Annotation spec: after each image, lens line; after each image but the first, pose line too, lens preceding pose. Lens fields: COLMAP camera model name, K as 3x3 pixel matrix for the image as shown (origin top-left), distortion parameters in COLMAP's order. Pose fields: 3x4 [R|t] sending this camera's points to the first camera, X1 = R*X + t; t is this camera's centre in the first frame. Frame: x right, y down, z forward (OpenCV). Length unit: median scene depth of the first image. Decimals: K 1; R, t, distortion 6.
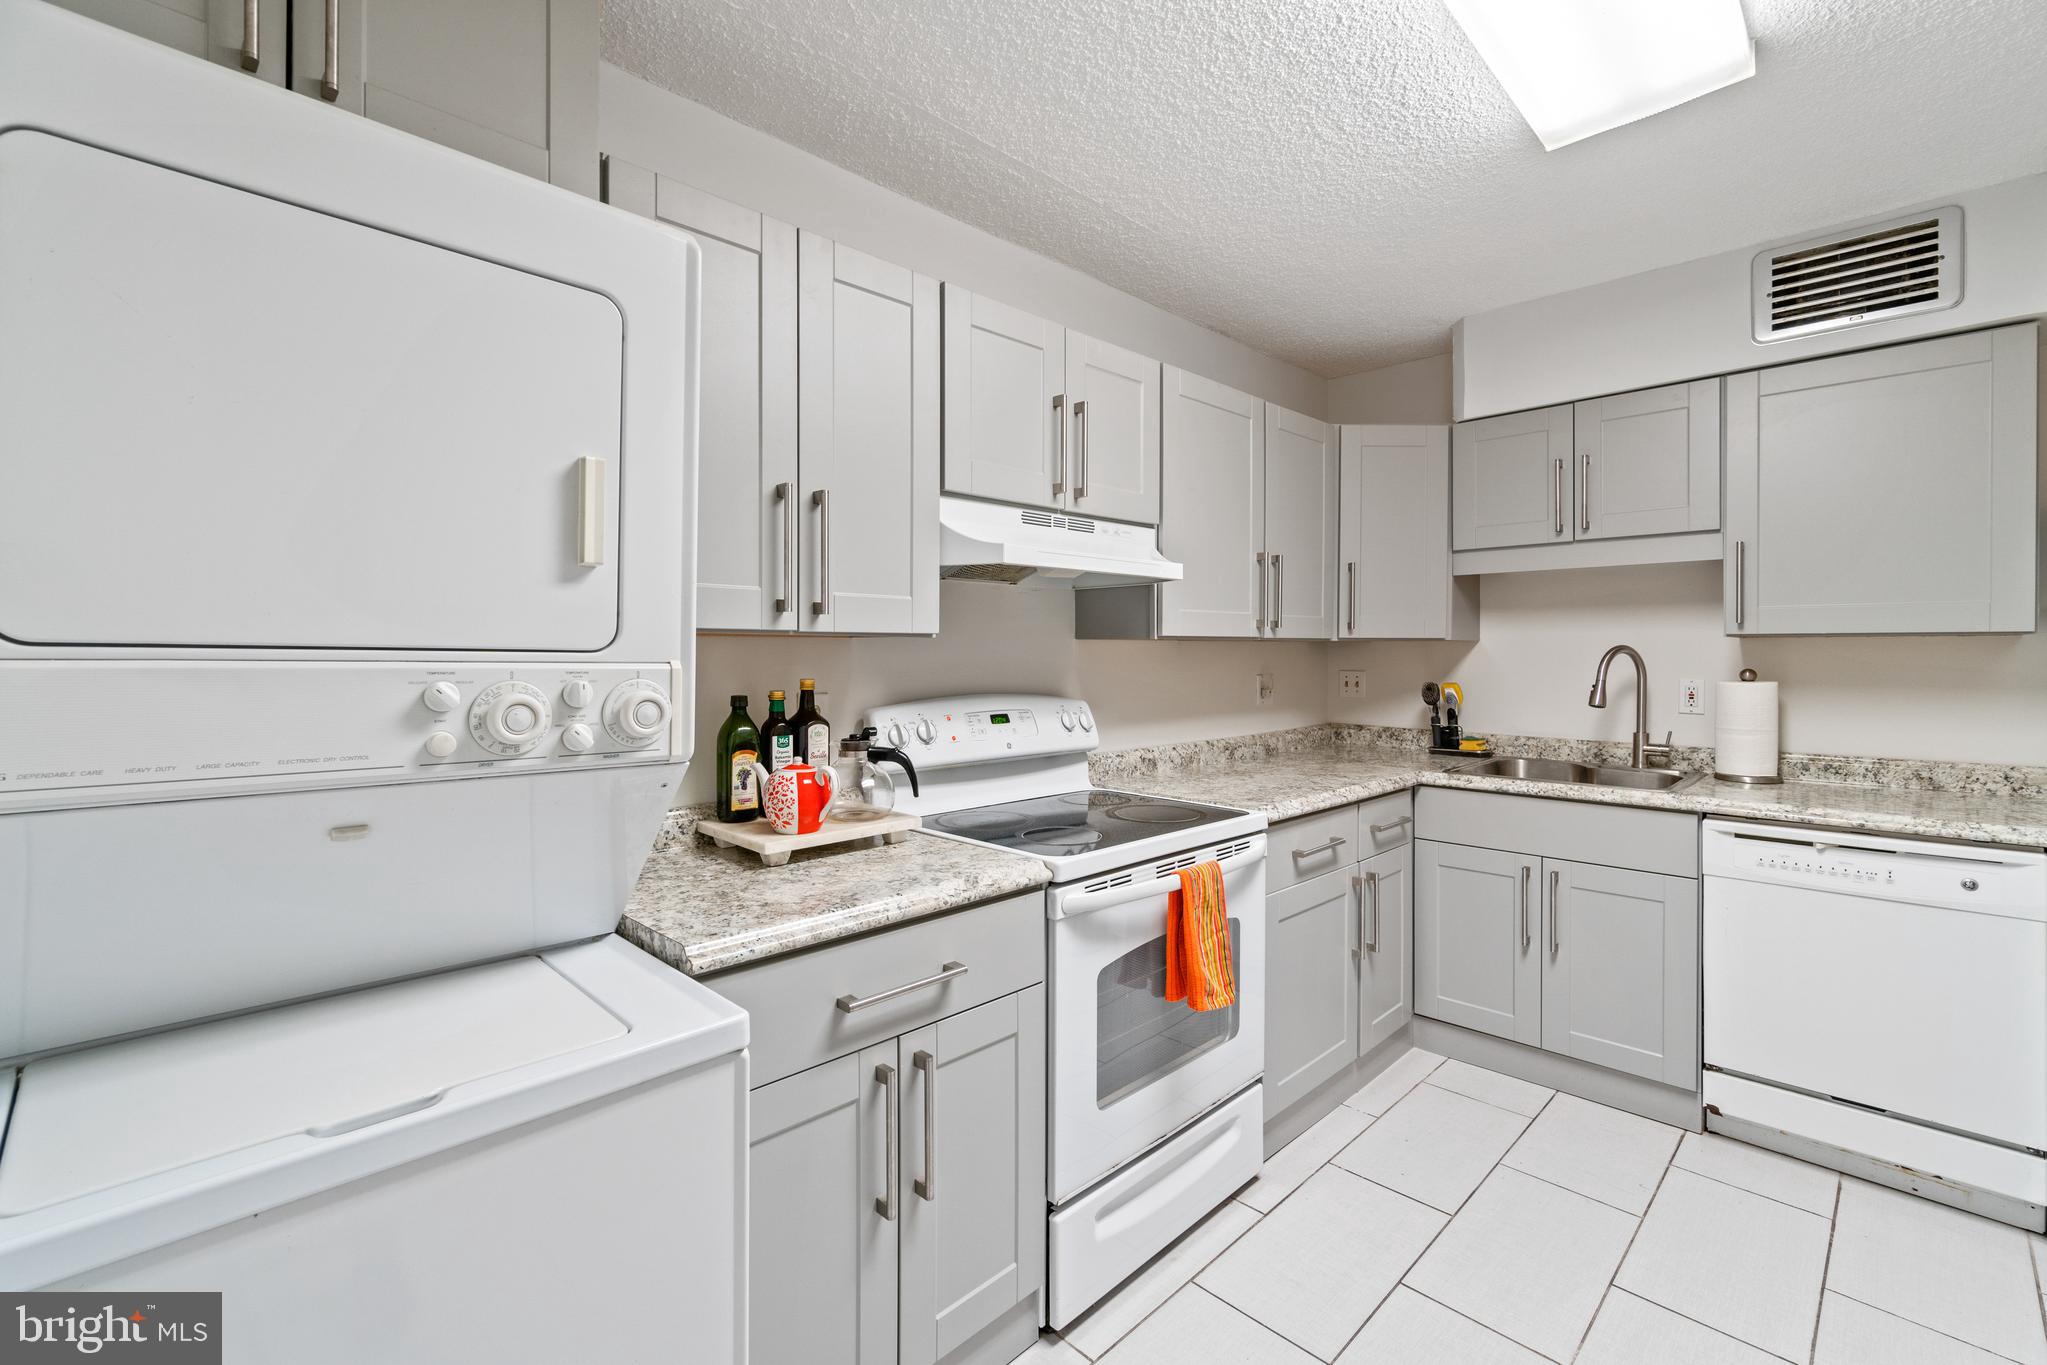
lens RADIAL K [[880.0, 0, 1027.0], [0, 880.0, 642.8], [0, 0, 1]] dist [-0.002154, -0.000406]
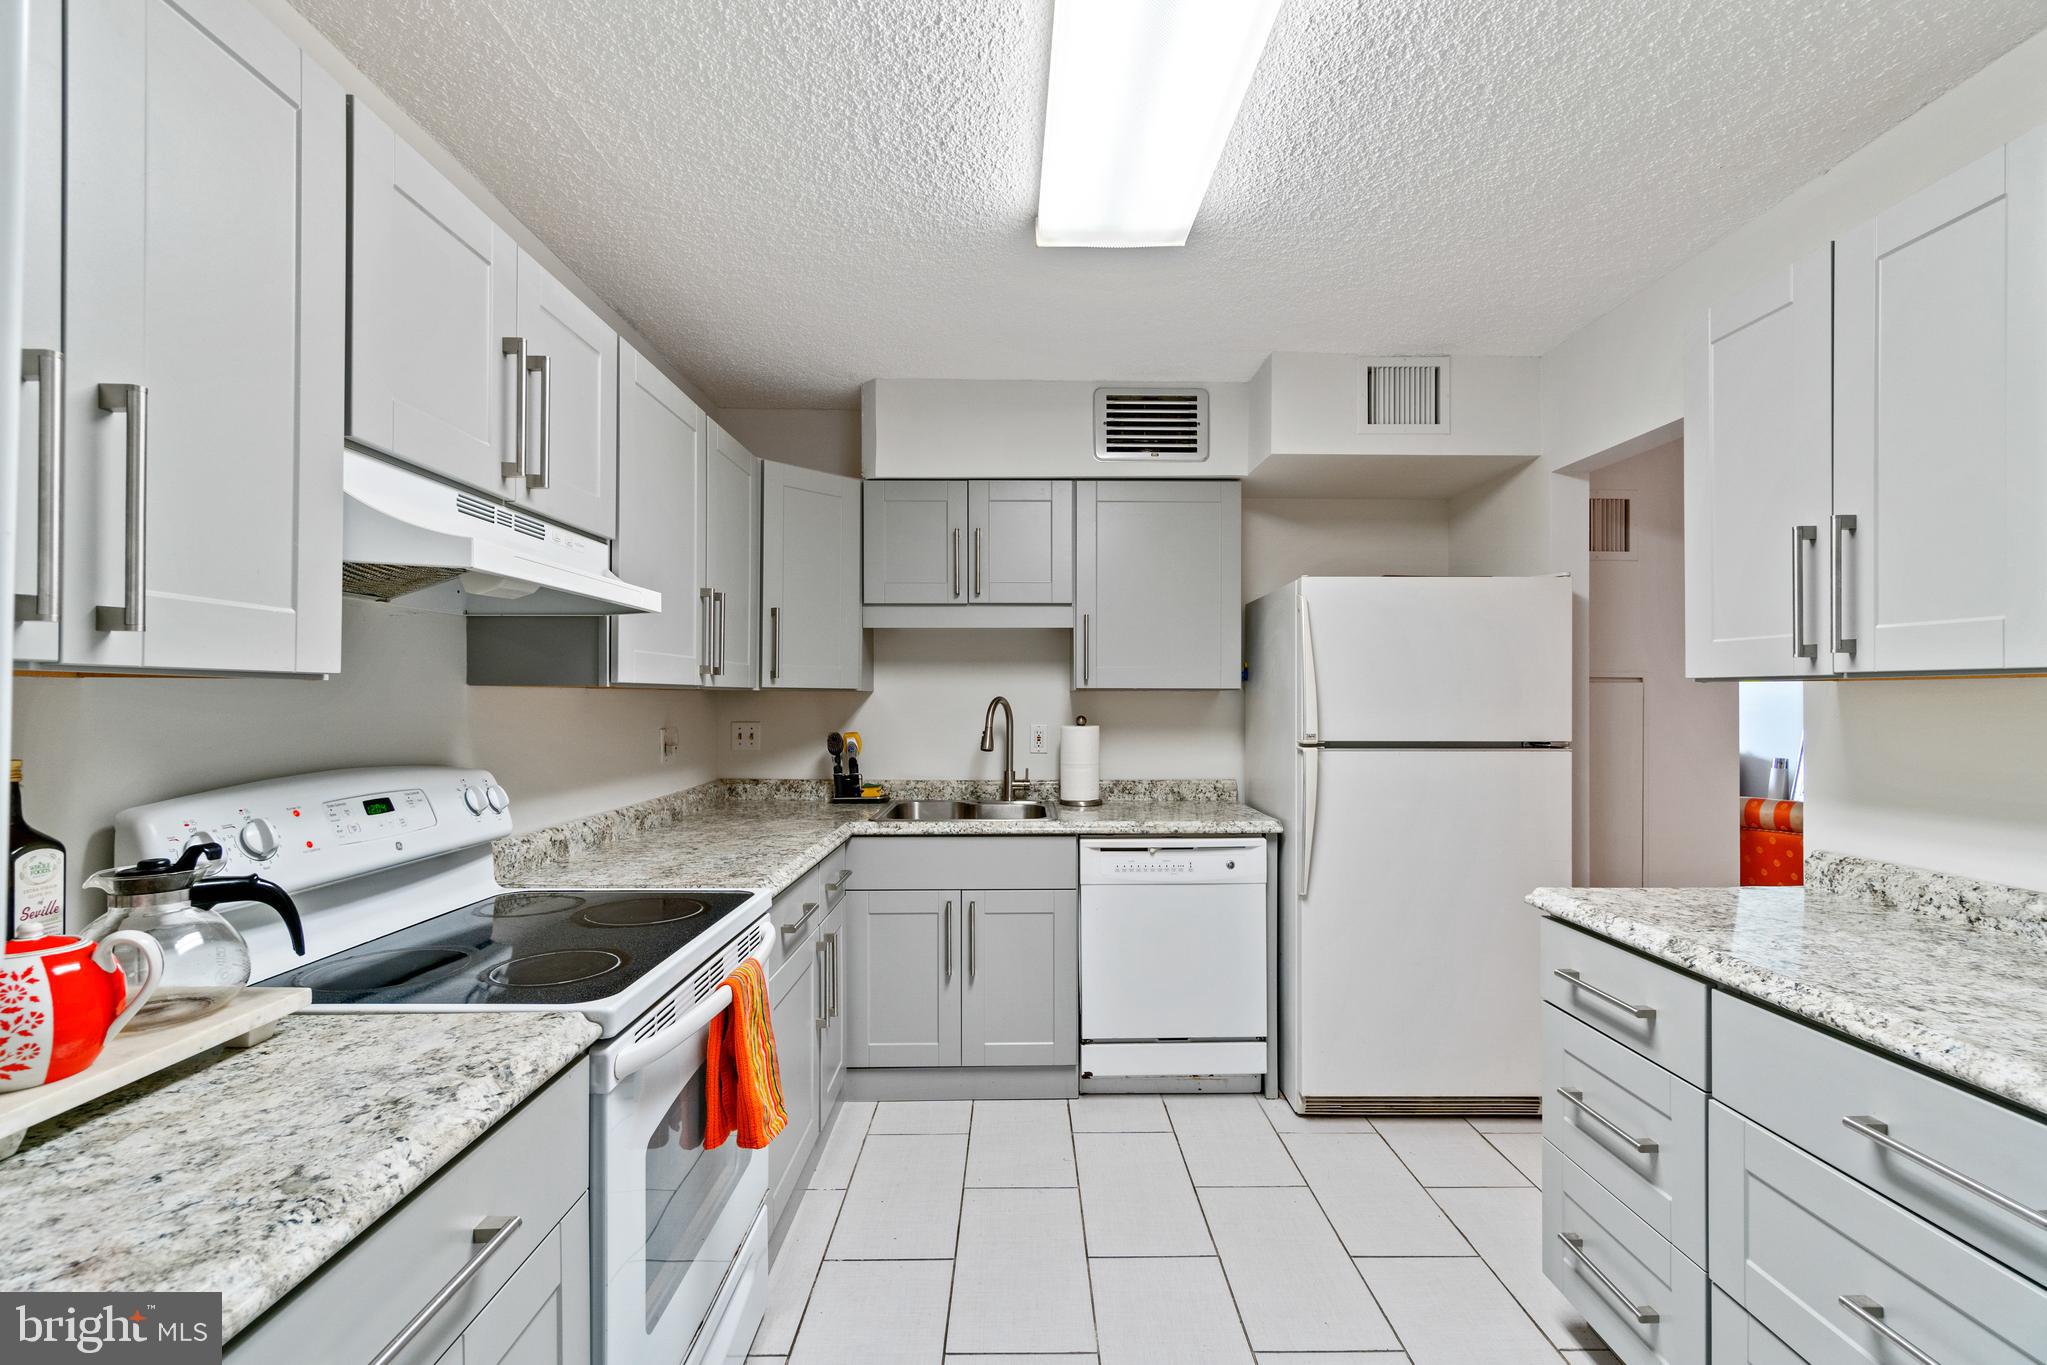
lens RADIAL K [[885.8, 0, 1024.6], [0, 885.8, 690.2], [0, 0, 1]] dist [-0.003327, -0.000565]
pose [[0.693532, 0.008813, 0.720372, -0.160512], [-0.007637, 0.999959, -0.004882, -0.000032], [-0.720385, -0.002115, 0.693571, 0.188188]]
